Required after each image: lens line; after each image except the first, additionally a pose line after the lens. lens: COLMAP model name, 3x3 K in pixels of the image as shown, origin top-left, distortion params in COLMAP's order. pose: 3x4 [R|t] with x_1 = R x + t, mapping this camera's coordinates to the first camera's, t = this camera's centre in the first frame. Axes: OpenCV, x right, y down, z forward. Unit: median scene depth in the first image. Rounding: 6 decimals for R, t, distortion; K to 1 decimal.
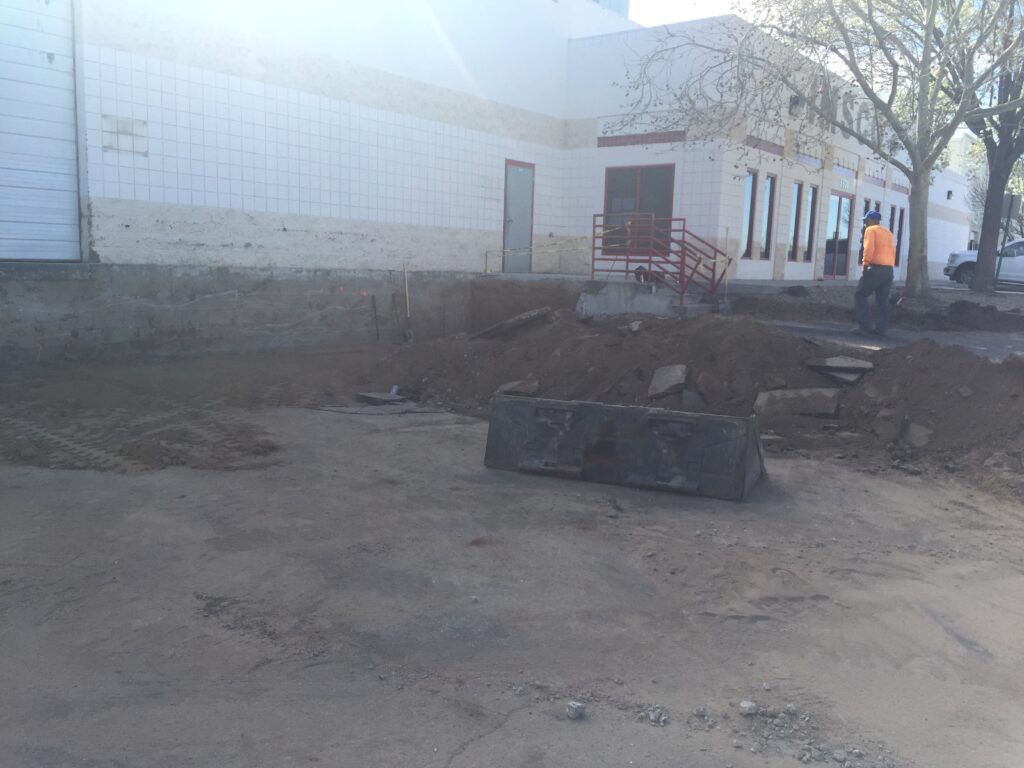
lens RADIAL K [[890.0, 0, 511.0], [0, 890.0, 386.8], [0, 0, 1]] dist [0.056373, -0.006519]
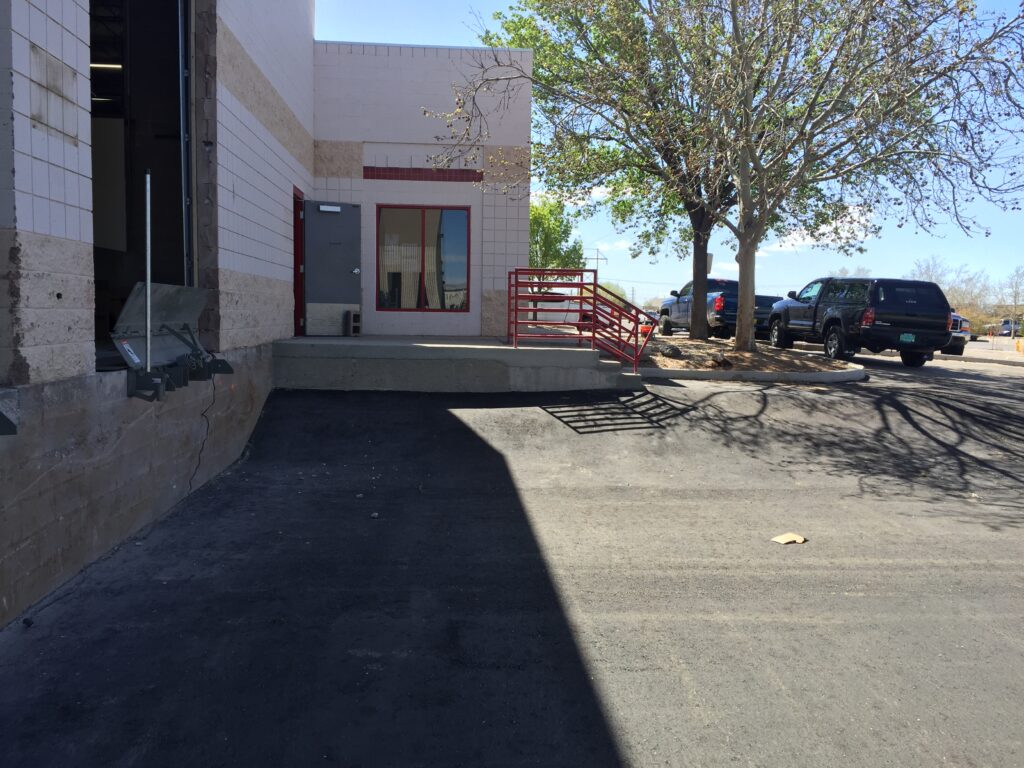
lens RADIAL K [[886.0, 0, 519.0], [0, 886.0, 365.4], [0, 0, 1]] dist [0.079147, -0.077513]
pose [[0.740639, -0.059804, 0.669237, -0.440598], [0.098607, 0.994921, -0.020219, -0.088622], [-0.664628, 0.080966, 0.742774, 0.408636]]
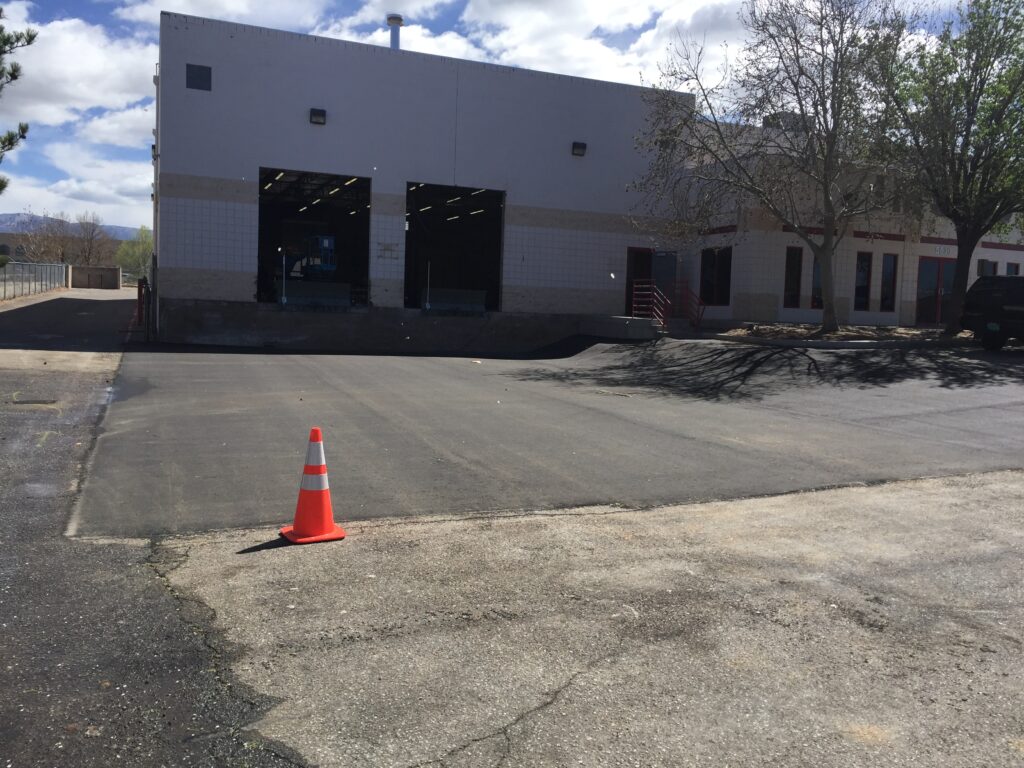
lens RADIAL K [[886.0, 0, 508.0], [0, 886.0, 352.0], [0, 0, 1]] dist [0.079147, -0.077513]
pose [[0.859728, 0.026822, -0.510047, 0.760180], [-0.081047, 0.993132, -0.084385, 0.106764], [0.504281, 0.113886, 0.855997, -0.566332]]
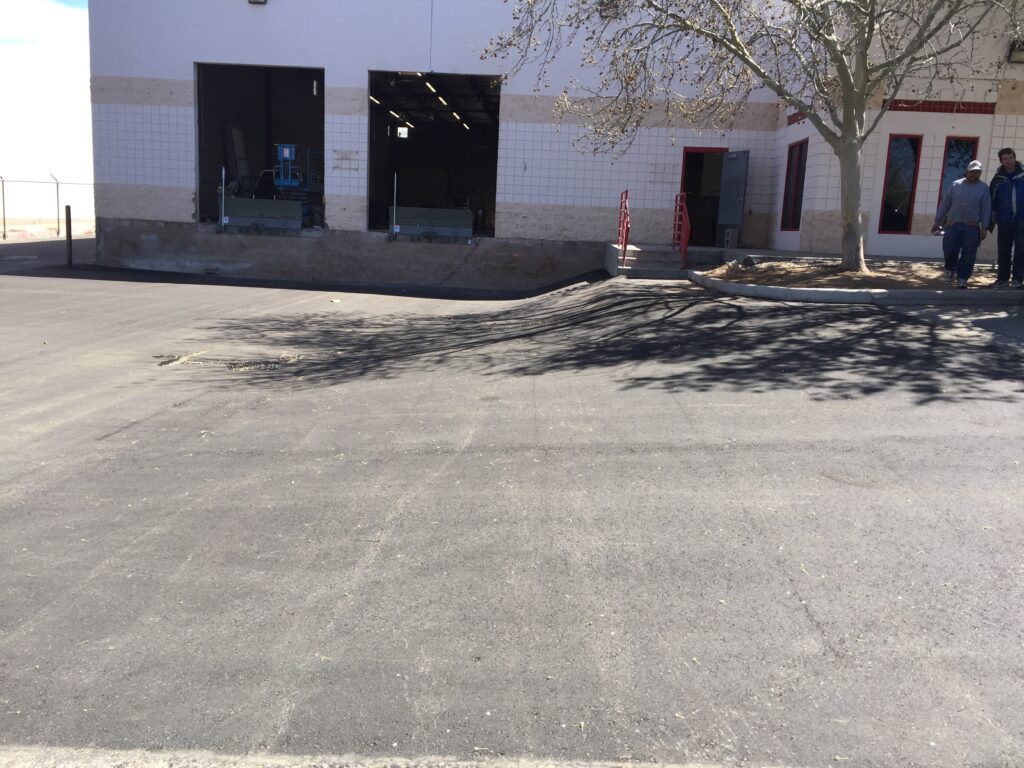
lens RADIAL K [[958.4, 0, 517.3], [0, 958.4, 378.9], [0, 0, 1]] dist [0.057757, 0.000000]
pose [[0.554669, 0.123435, -0.822864, 1.123958], [-0.139411, 0.988742, 0.054345, 0.005876], [0.820309, 0.084573, 0.565633, 0.166122]]
